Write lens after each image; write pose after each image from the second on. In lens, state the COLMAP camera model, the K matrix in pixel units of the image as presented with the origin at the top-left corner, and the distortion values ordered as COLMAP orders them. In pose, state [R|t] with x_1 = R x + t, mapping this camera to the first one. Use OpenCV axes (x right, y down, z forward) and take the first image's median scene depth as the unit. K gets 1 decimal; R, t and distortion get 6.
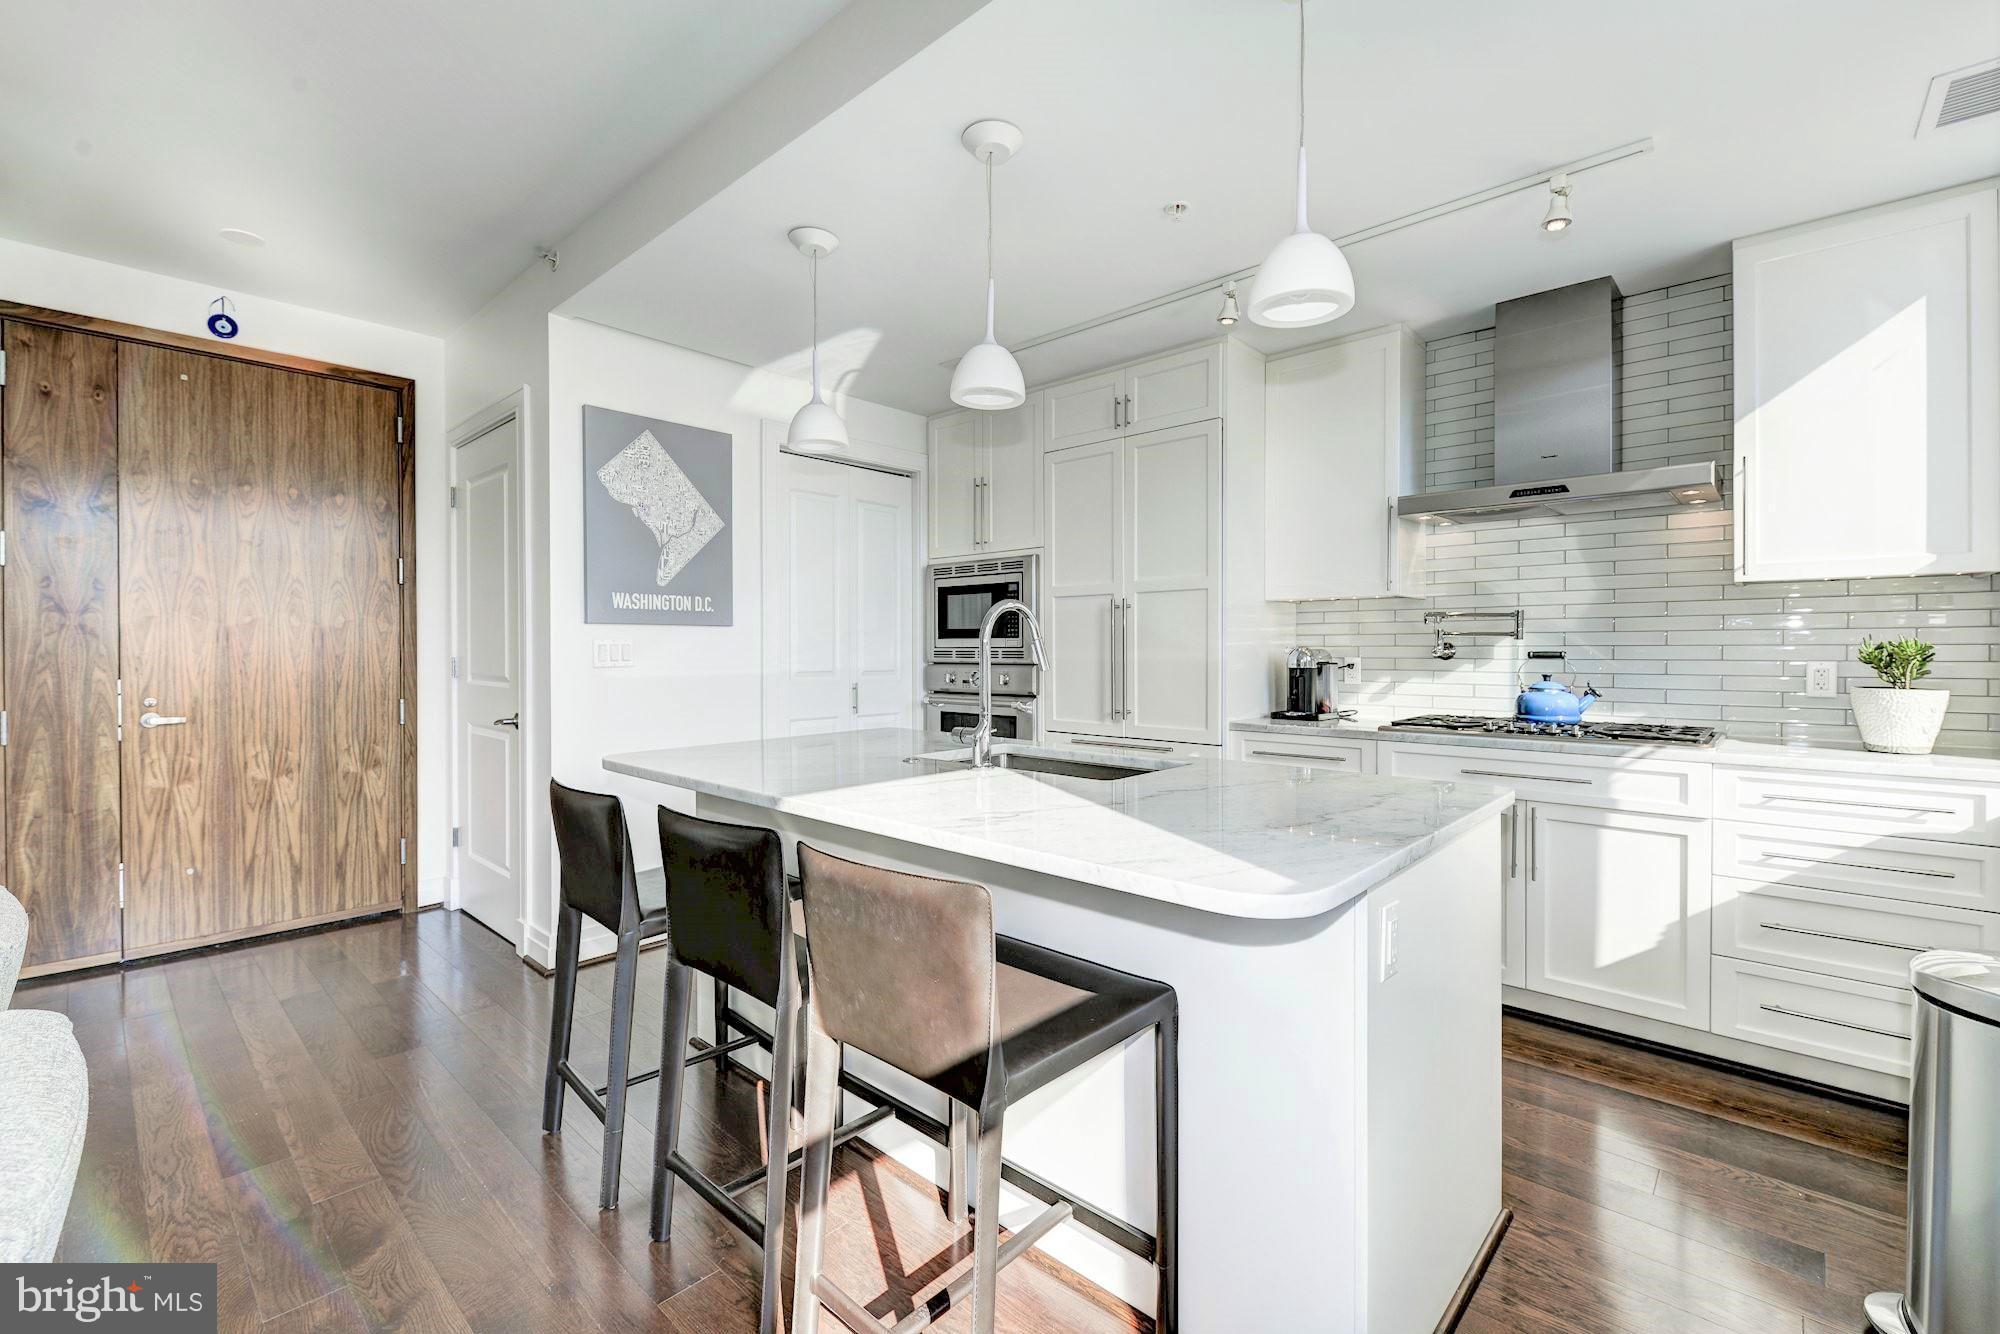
lens RADIAL K [[863.6, 0, 994.4], [0, 863.6, 647.4], [0, 0, 1]] dist [0.000352, 0.000010]
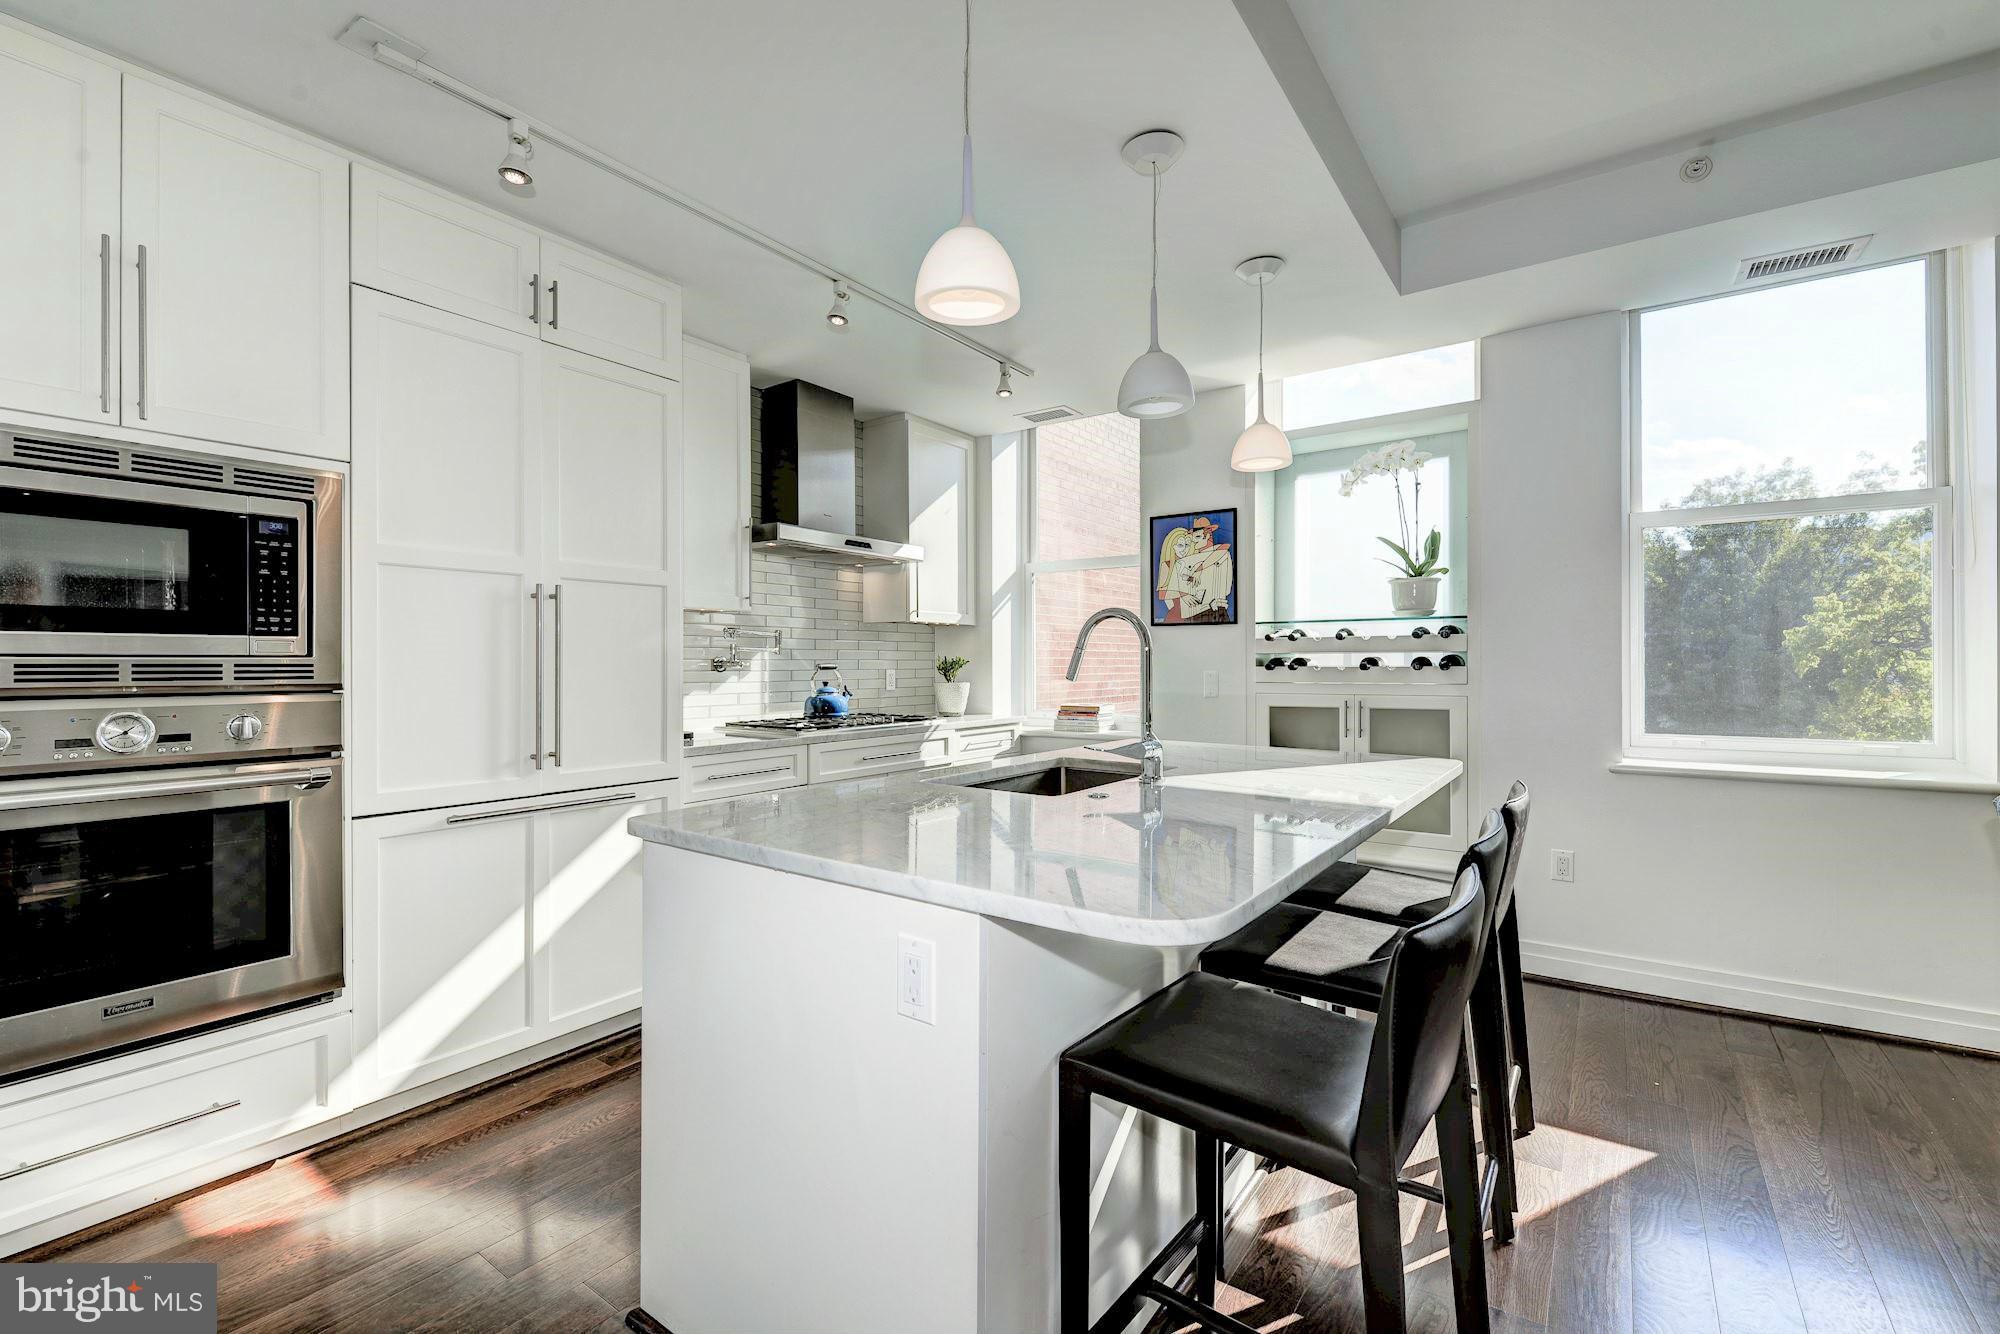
lens RADIAL K [[855.5, 0, 987.8], [0, 855.5, 662.4], [0, 0, 1]] dist [-0.000541, -0.000438]
pose [[-0.122051, 0.005480, 0.992509, -0.648988], [0.004119, 0.999979, -0.005015, 0.009597], [-0.992515, 0.003476, -0.122071, 0.882353]]
